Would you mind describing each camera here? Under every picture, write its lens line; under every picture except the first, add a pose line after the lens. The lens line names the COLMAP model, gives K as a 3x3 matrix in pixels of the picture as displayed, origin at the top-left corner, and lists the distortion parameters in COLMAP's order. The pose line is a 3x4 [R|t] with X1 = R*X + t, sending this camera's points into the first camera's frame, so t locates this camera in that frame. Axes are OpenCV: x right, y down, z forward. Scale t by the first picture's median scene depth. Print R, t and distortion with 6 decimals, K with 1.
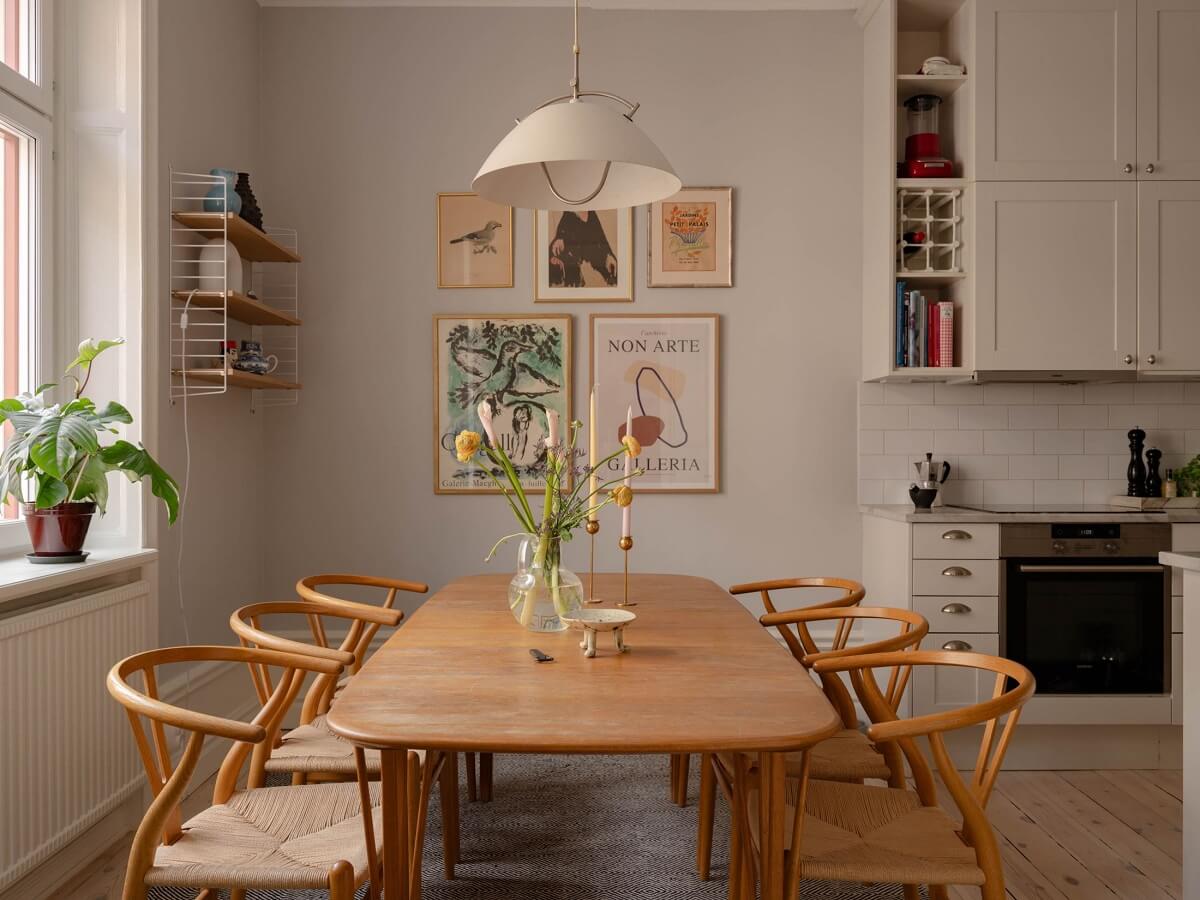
lens RADIAL K [[901.3, 0, 598.3], [0, 901.3, 448.8], [0, 0, 1]] dist [0.005838, -0.001359]
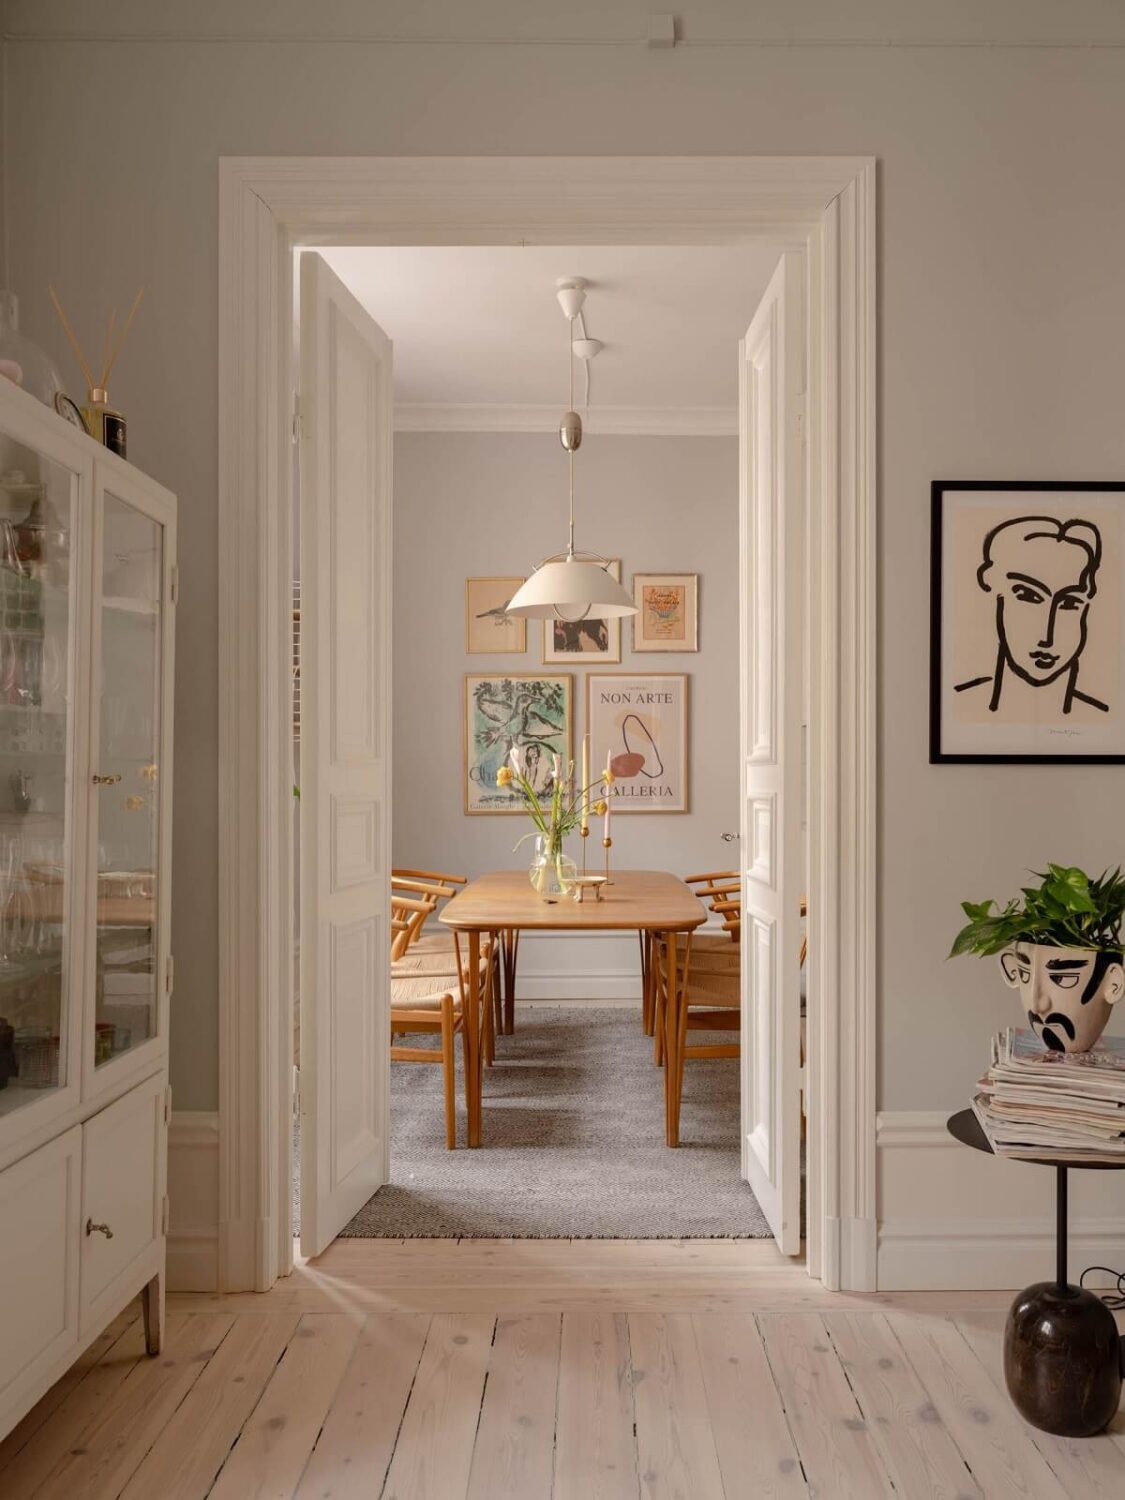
lens RADIAL K [[1126.7, 0, 569.8], [0, 1126.7, 761.6], [0, 0, 1]] dist [0.005838, -0.001359]
pose [[0.999250, -0.001954, -0.038672, 0.034159], [0.001150, 0.999783, -0.020792, 0.010032], [0.038704, 0.020732, 0.999036, -0.692286]]
